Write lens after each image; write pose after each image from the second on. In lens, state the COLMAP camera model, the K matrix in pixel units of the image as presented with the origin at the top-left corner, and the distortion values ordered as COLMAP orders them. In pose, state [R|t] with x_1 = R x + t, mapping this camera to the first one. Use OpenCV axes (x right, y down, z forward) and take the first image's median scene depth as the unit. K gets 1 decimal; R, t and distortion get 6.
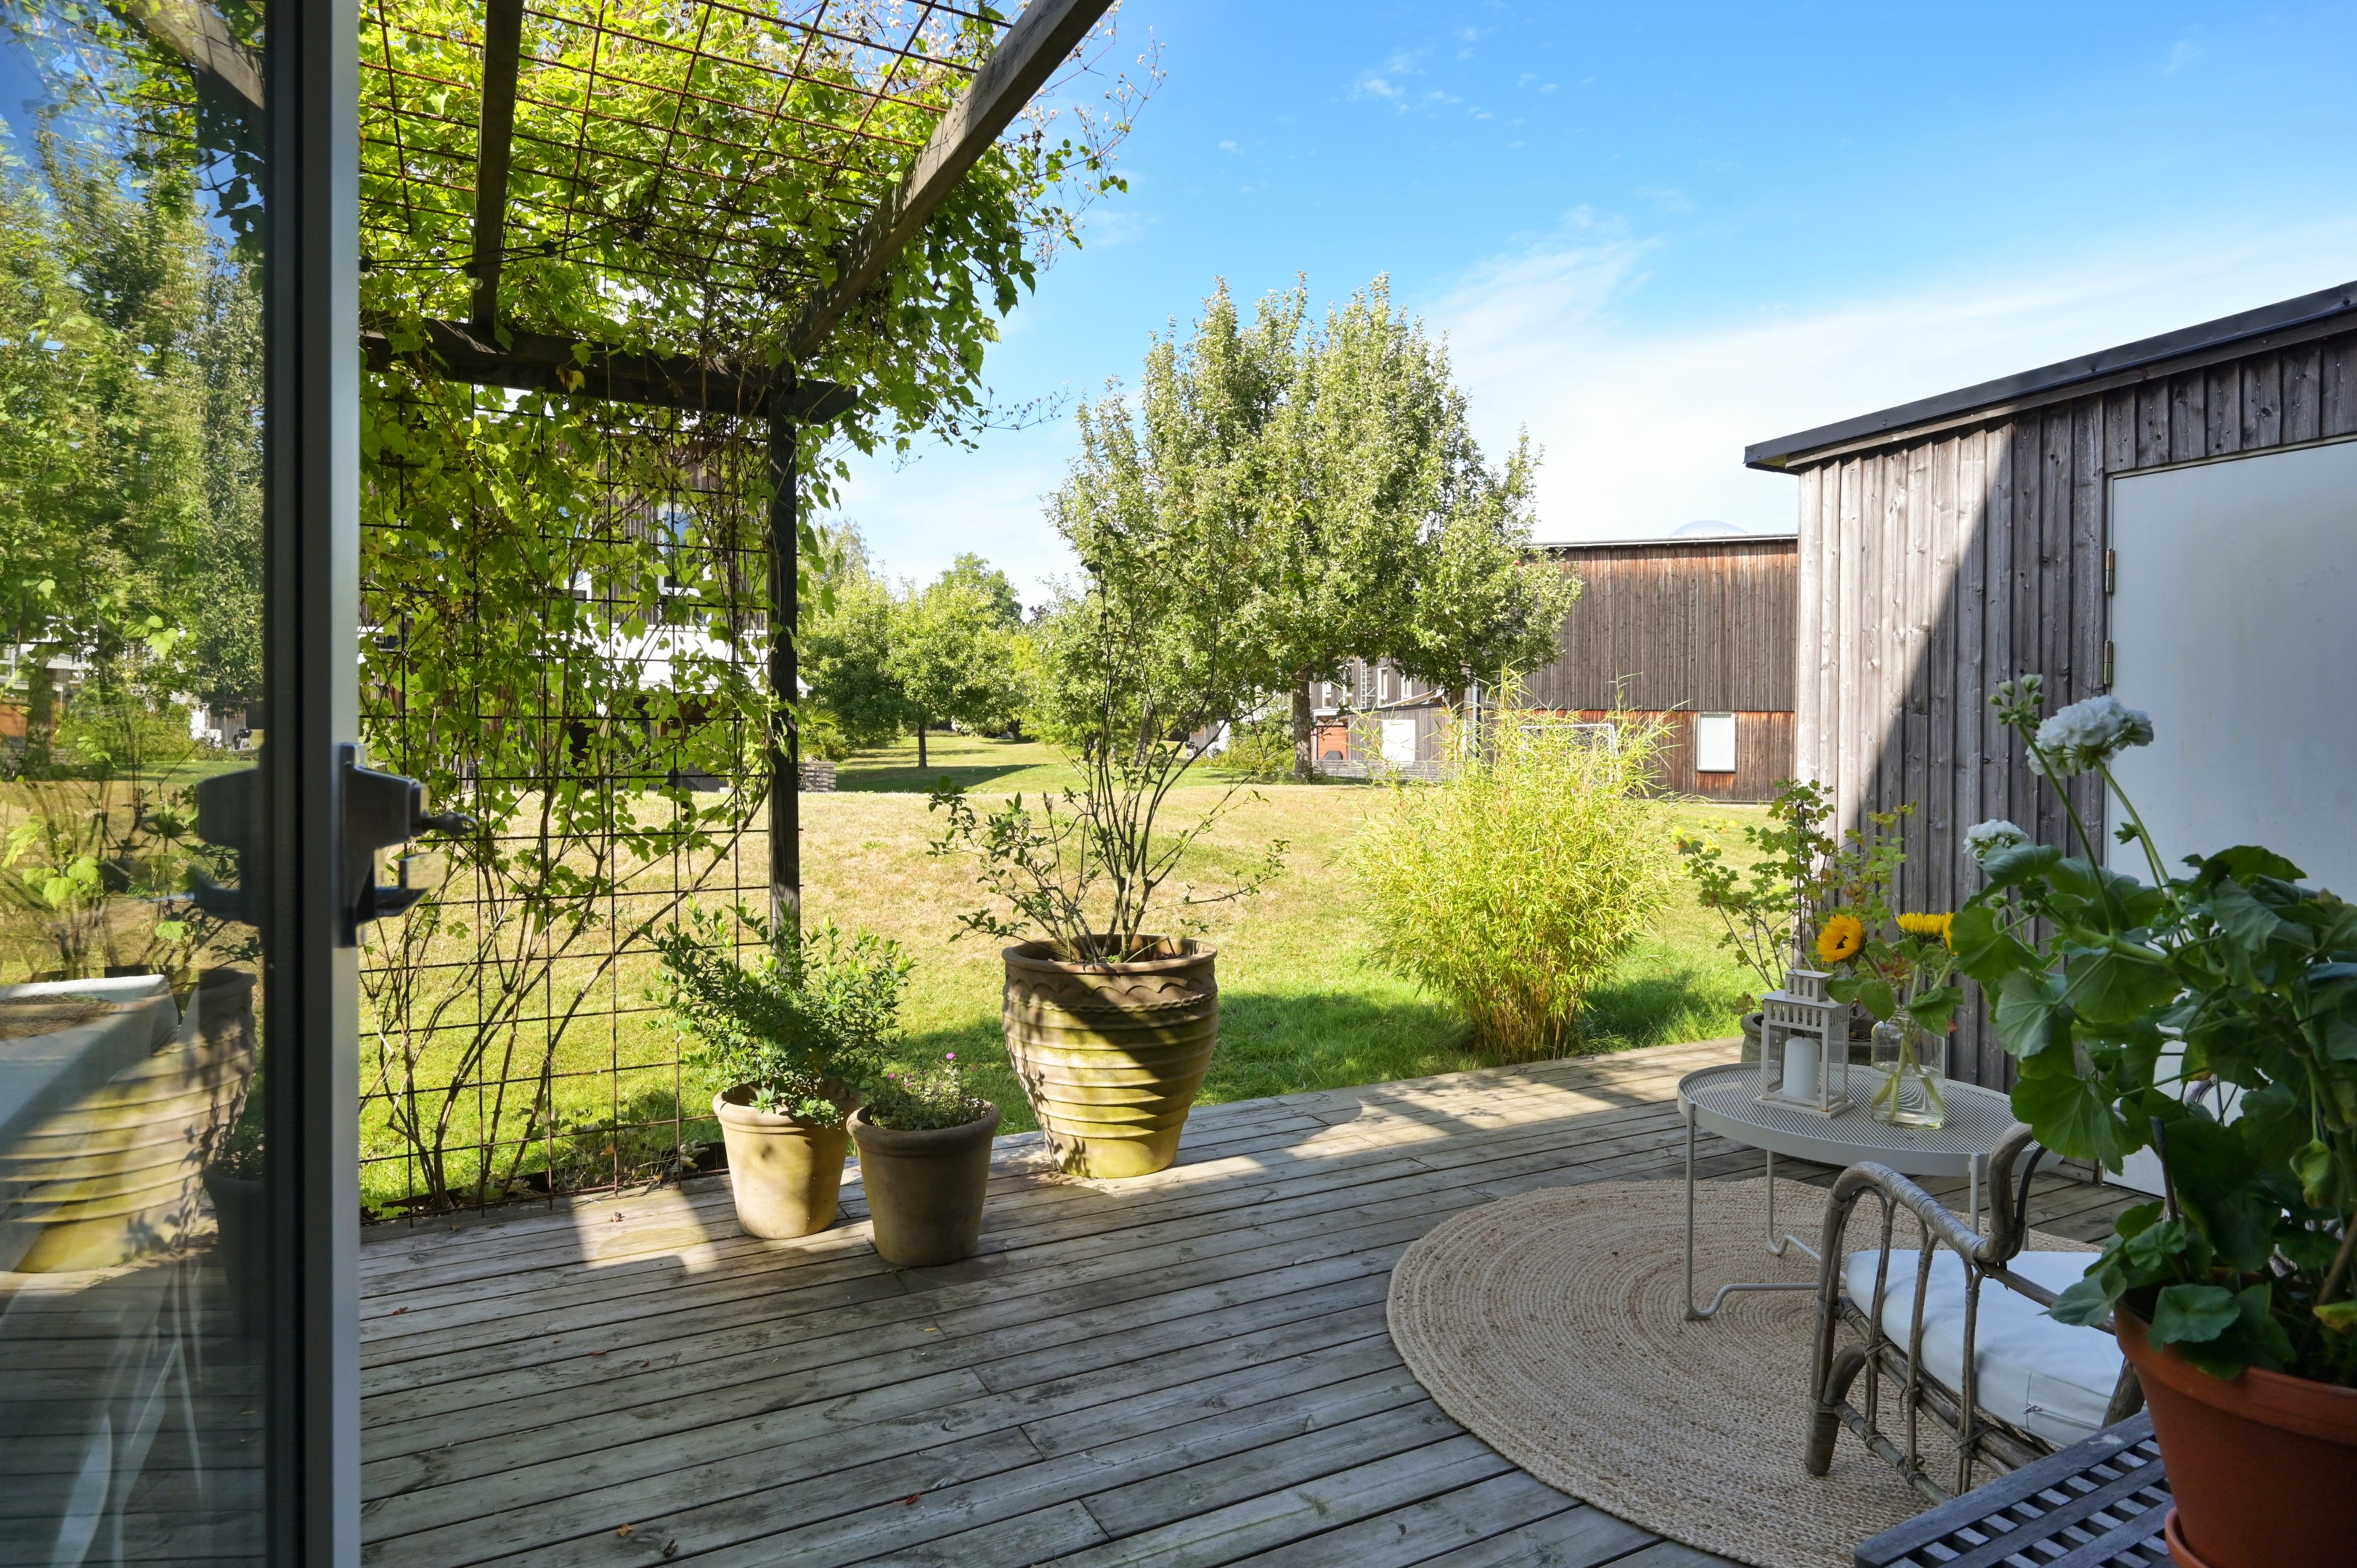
lens RADIAL K [[1304.1, 0, 1178.8], [0, 1304.1, 767.3], [0, 0, 1]] dist [0.002257, 0.001310]
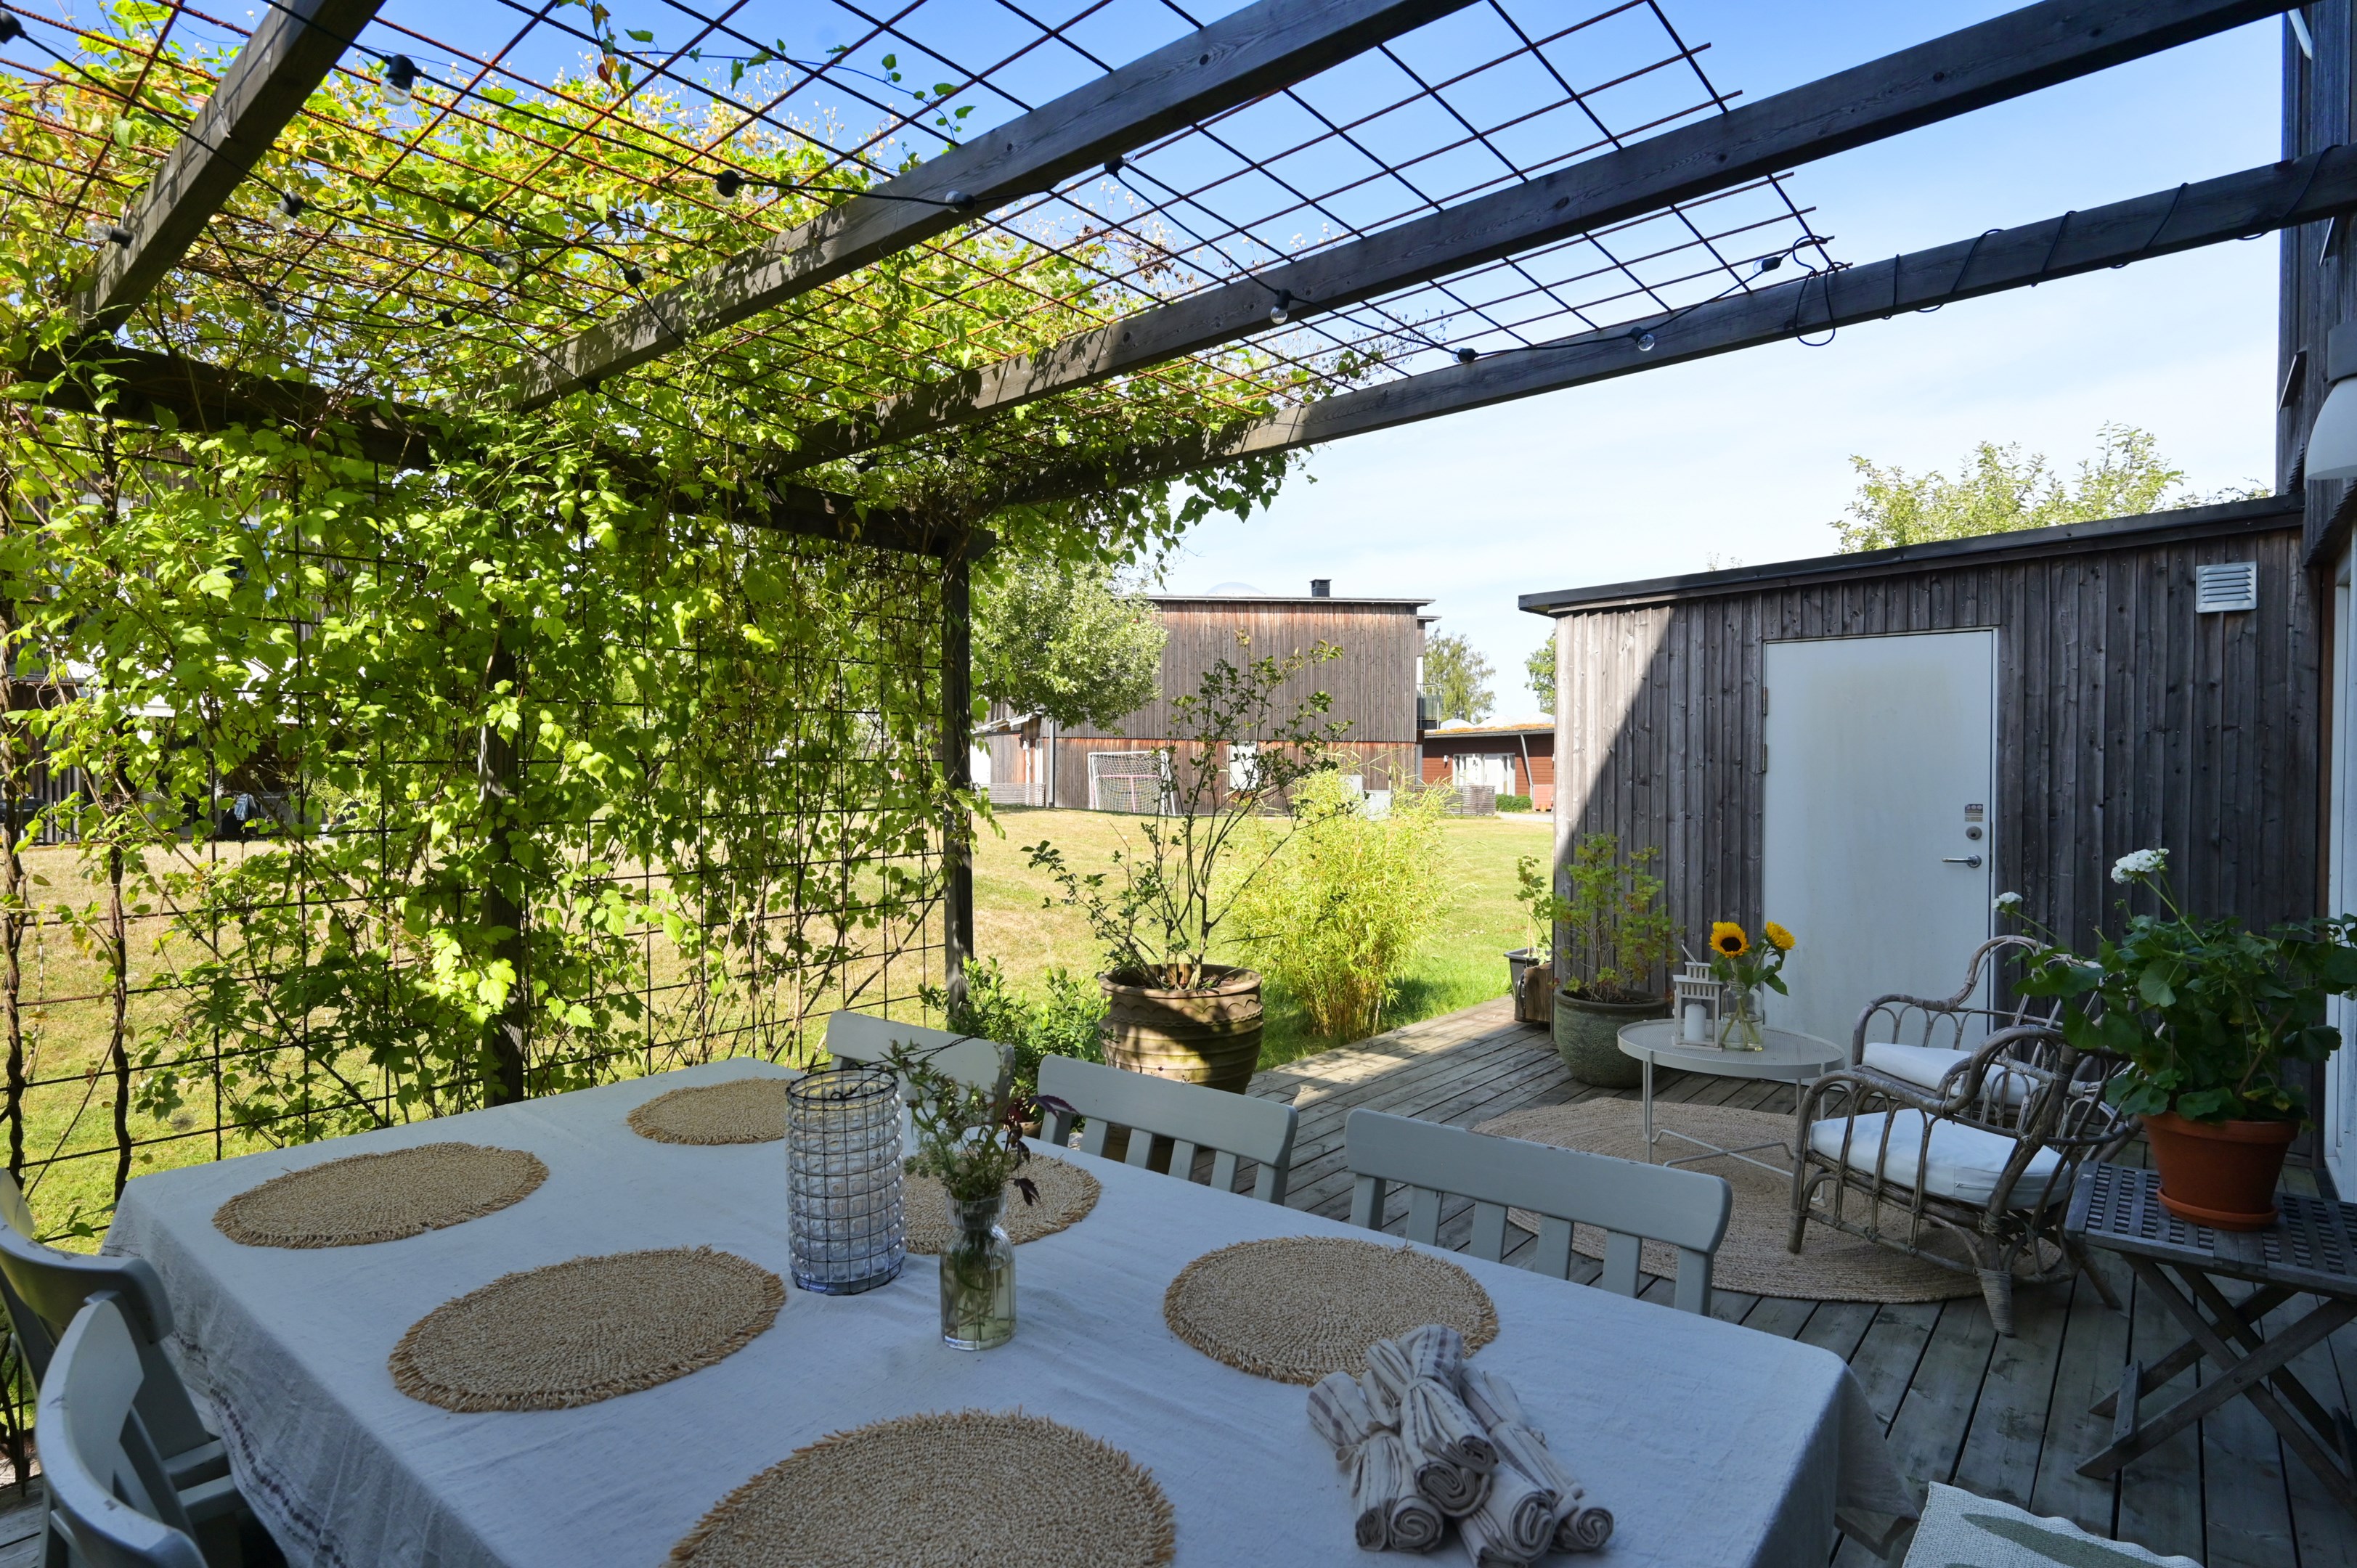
lens RADIAL K [[1193.7, 0, 1175.6], [0, 1193.7, 790.8], [0, 0, 1]] dist [-0.000080, 0.000706]
pose [[0.931324, -0.012831, 0.363964, -0.488853], [0.010561, 0.999910, 0.008227, -0.056770], [-0.364037, -0.003818, 0.931376, -0.105917]]
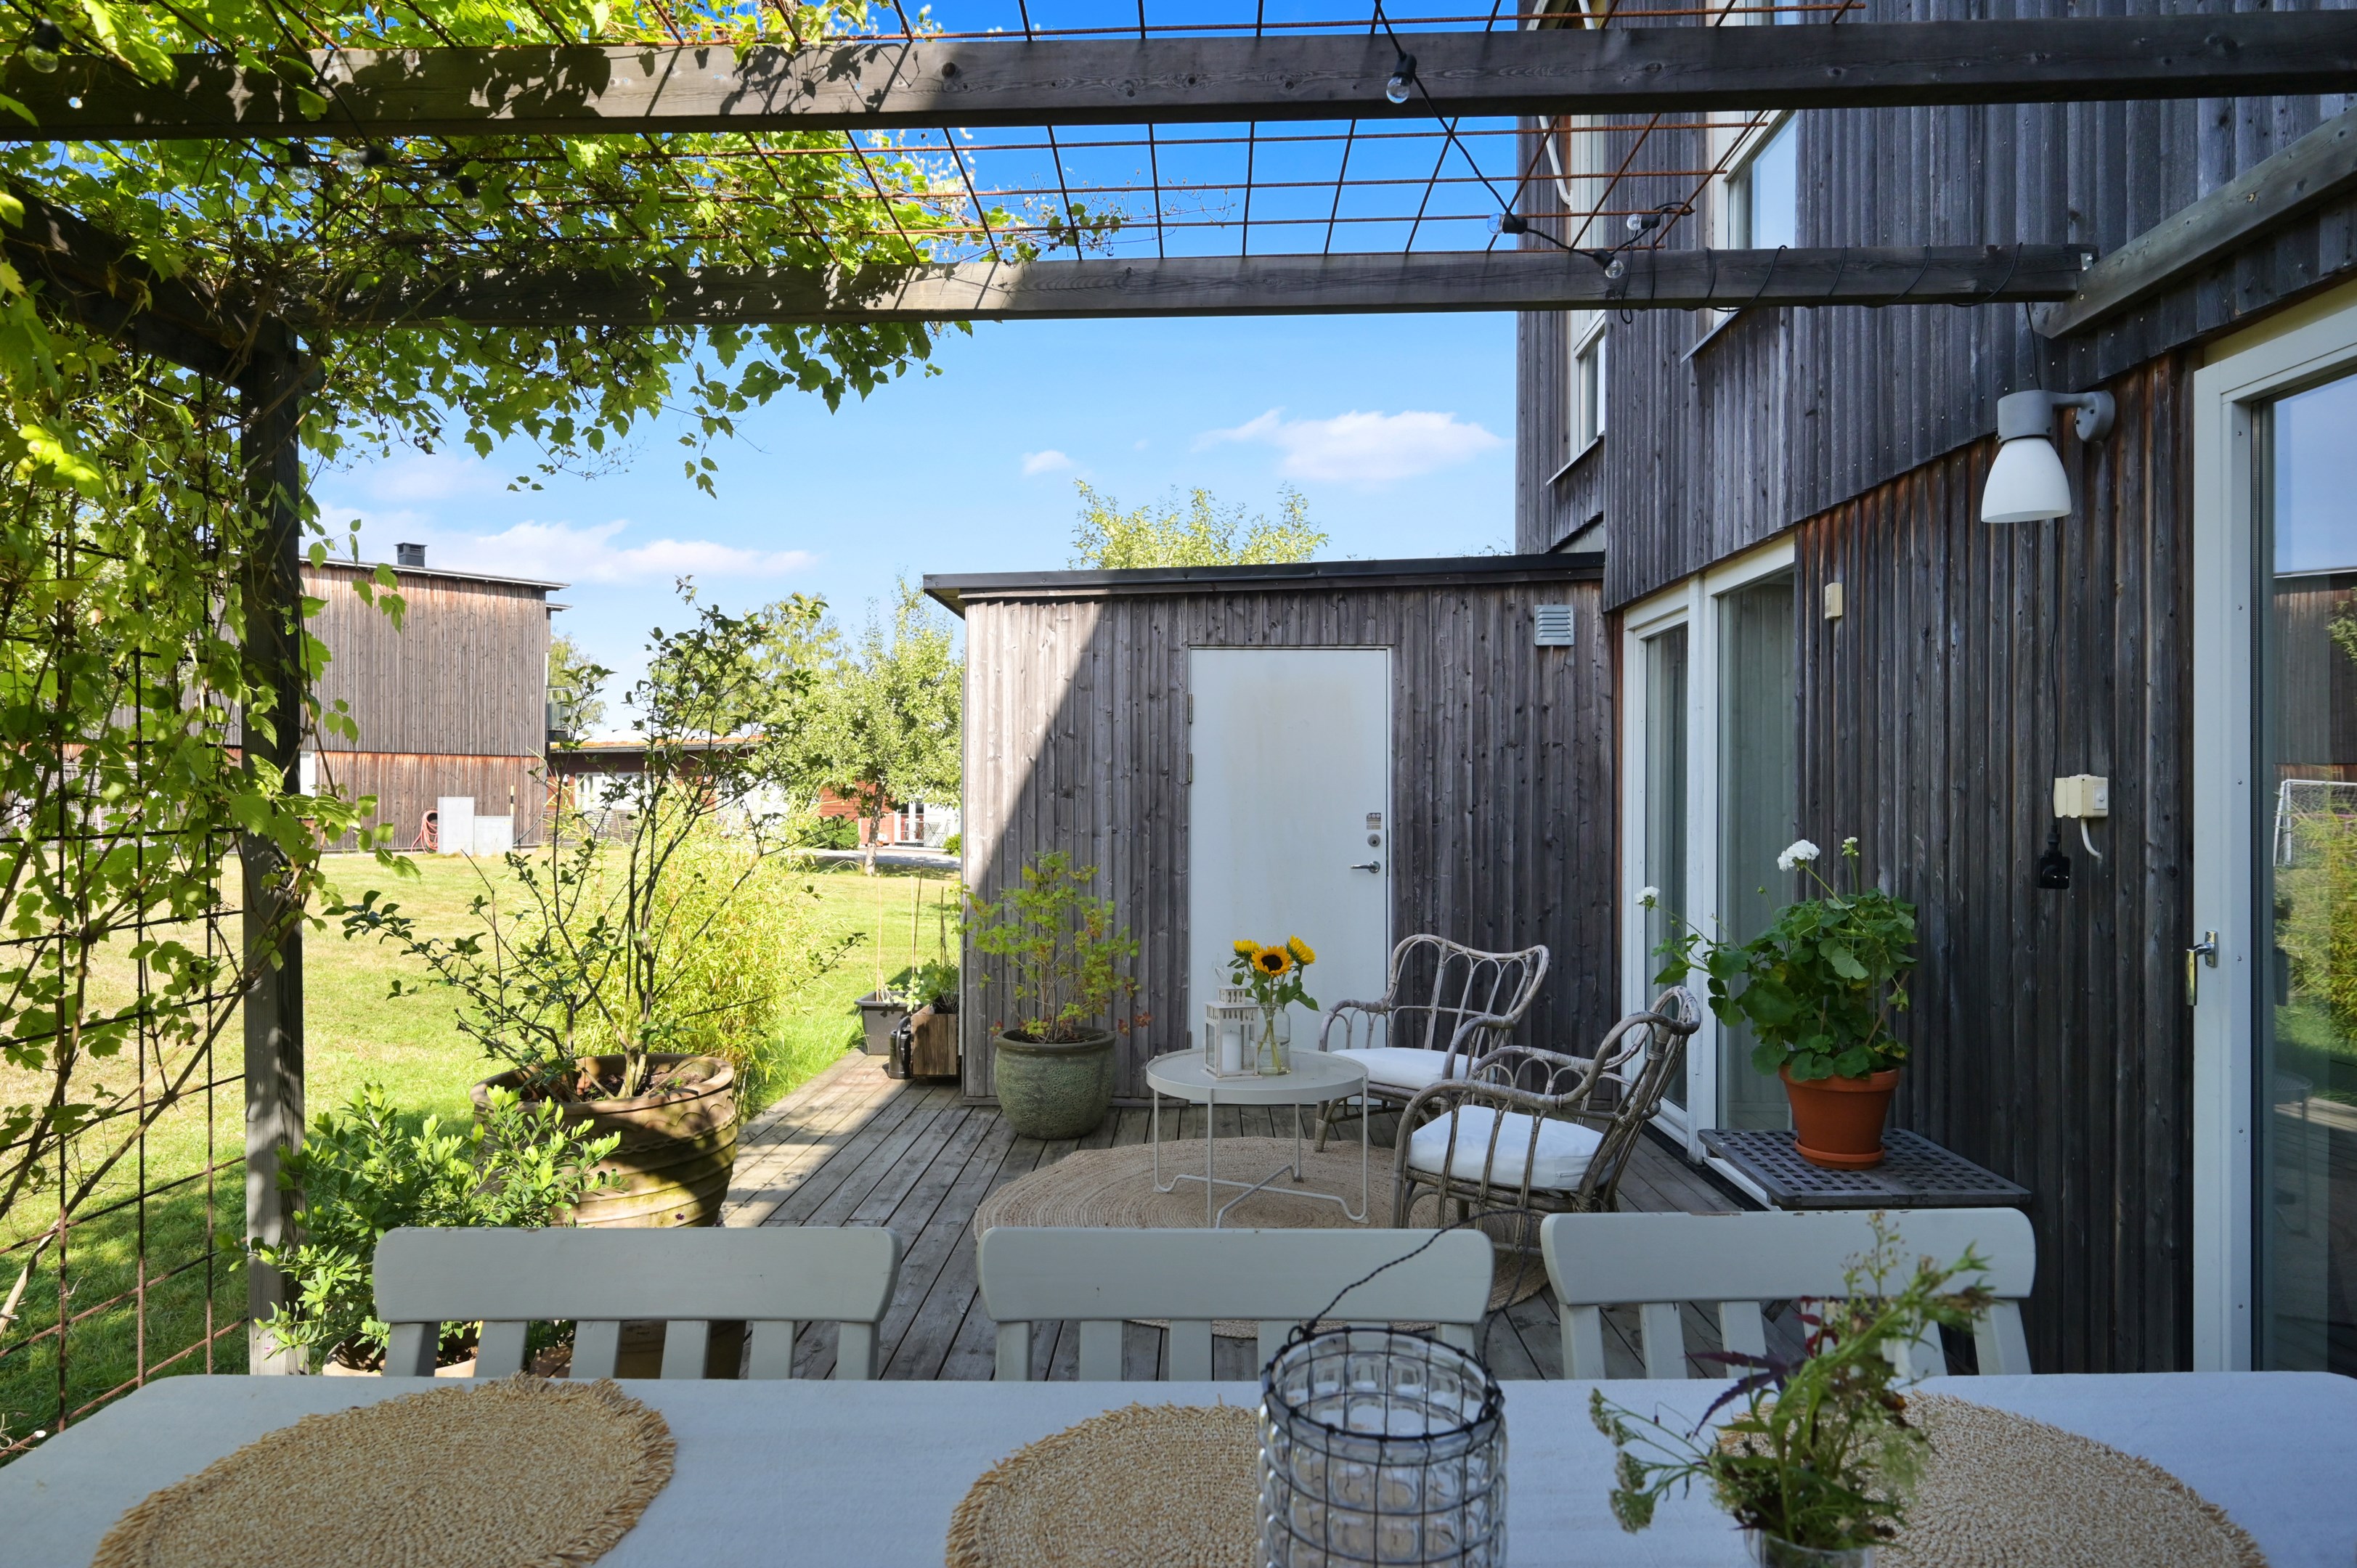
lens RADIAL K [[1322.6, 0, 1190.0], [0, 1322.6, 790.8], [0, 0, 1]] dist [0.000339, -0.003778]
pose [[0.495798, -0.004623, 0.868426, -0.631876], [0.013495, 0.999906, -0.002381, -0.046908], [-0.868333, 0.012900, 0.495813, 0.216447]]
